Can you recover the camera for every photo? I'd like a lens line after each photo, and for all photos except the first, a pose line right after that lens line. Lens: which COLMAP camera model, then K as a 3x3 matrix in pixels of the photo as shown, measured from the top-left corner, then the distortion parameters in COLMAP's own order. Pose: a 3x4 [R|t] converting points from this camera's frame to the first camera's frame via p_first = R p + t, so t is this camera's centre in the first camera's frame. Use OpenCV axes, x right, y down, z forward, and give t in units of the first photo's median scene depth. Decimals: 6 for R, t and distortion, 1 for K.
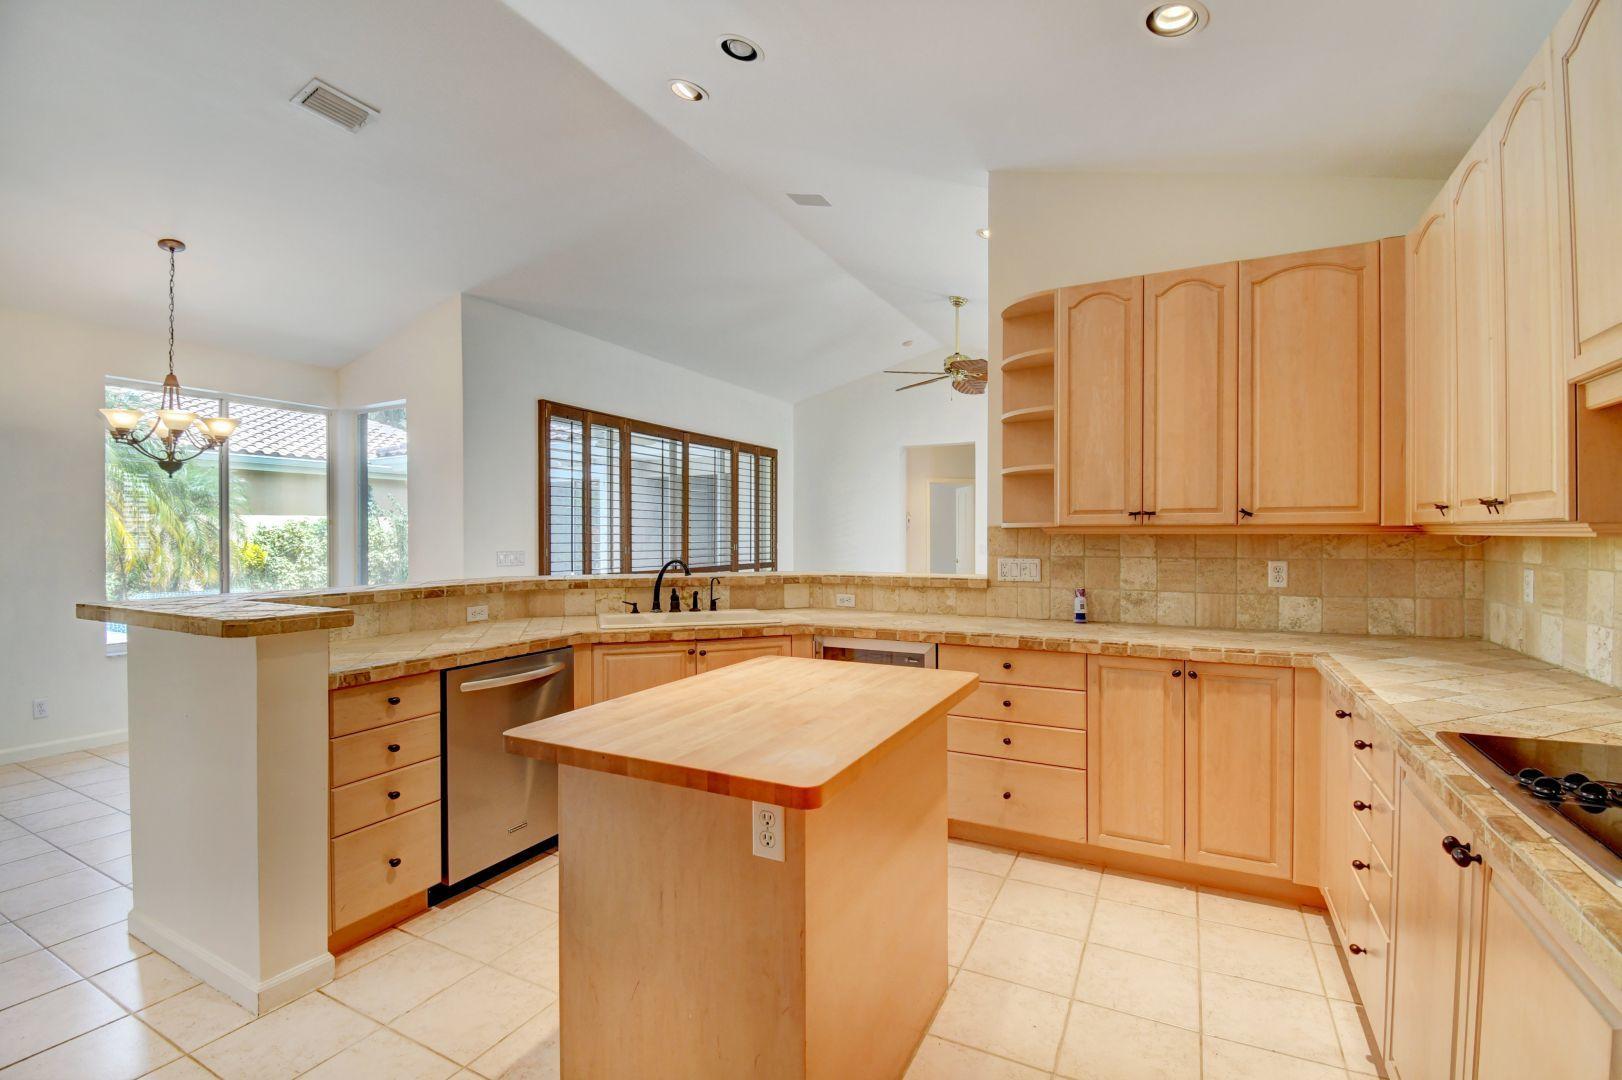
lens RADIAL K [[720.6, 0, 799.0], [0, 720.6, 544.1], [0, 0, 1]] dist [0.003857, -0.014568]
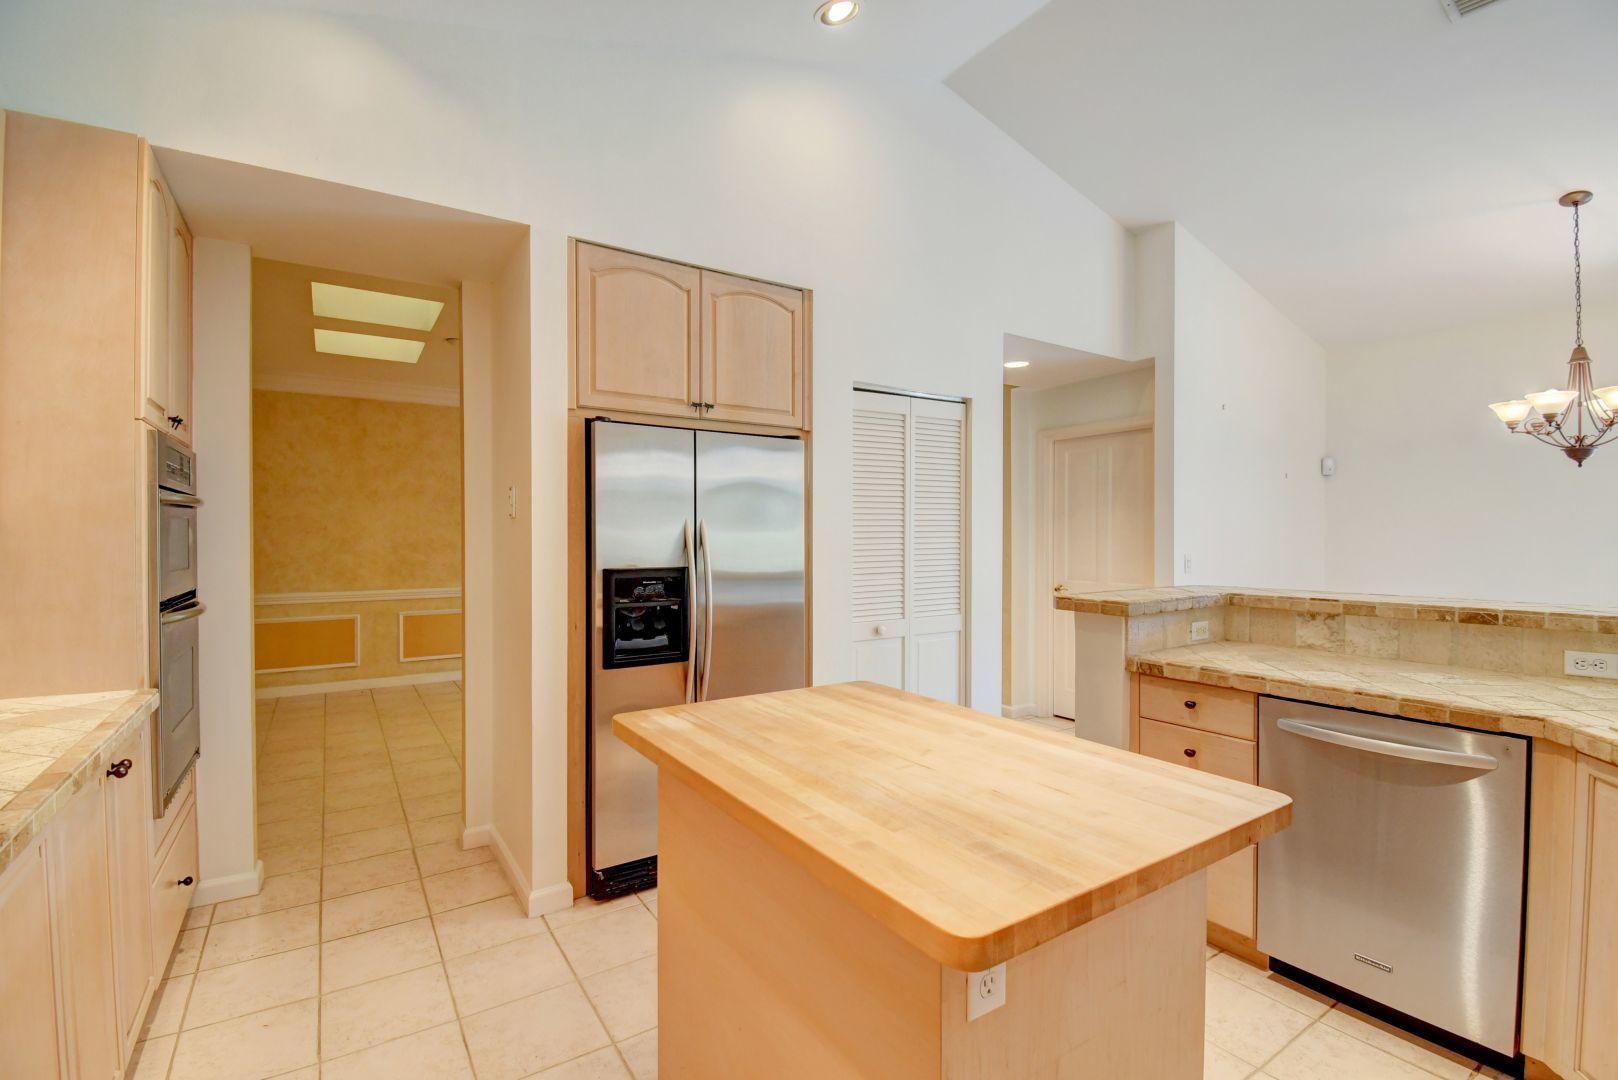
lens RADIAL K [[718.8, 0, 811.3], [0, 718.8, 543.4], [0, 0, 1]] dist [0.003857, -0.014568]
pose [[-0.482167, 0.012451, -0.875991, 0.221191], [-0.006590, 0.999819, 0.017838, -0.006267], [0.876055, 0.014373, -0.481998, 0.416625]]
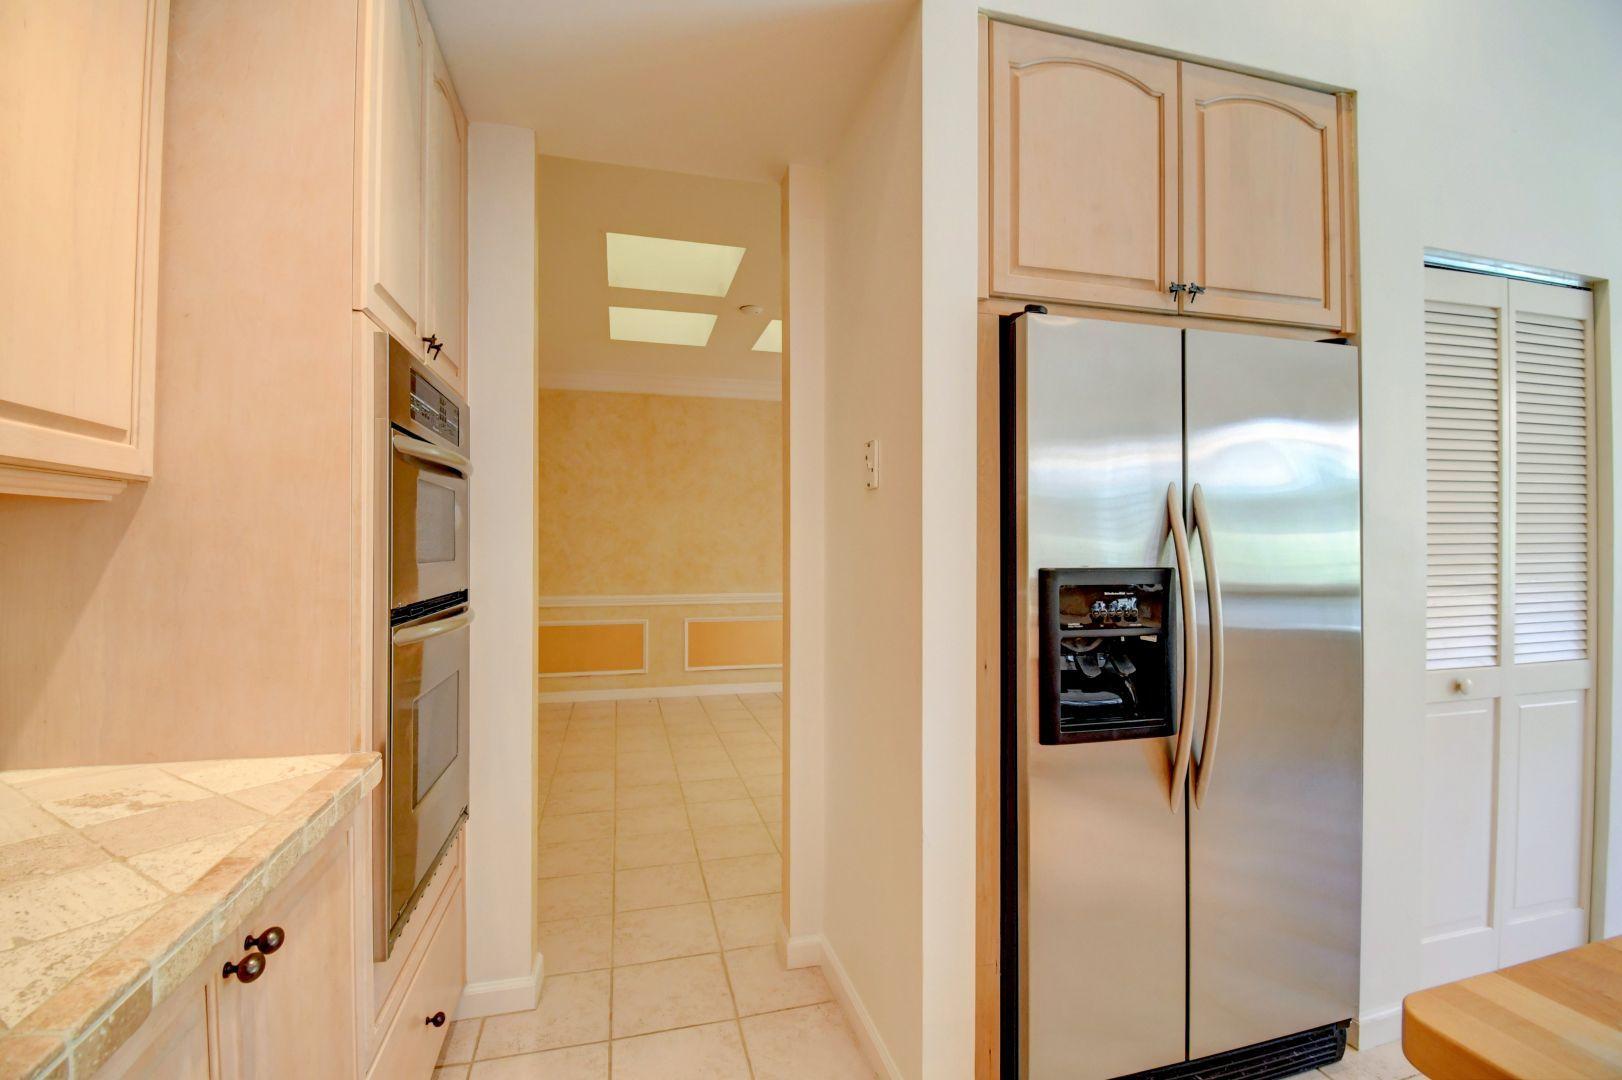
lens RADIAL K [[720.6, 0, 826.4], [0, 720.6, 546.1], [0, 0, 1]] dist [0.003857, -0.014568]
pose [[-0.727354, 0.002734, -0.686257, 0.126211], [-0.005098, 0.999943, 0.009388, 0.008271], [0.686244, 0.010327, -0.727298, 0.226710]]
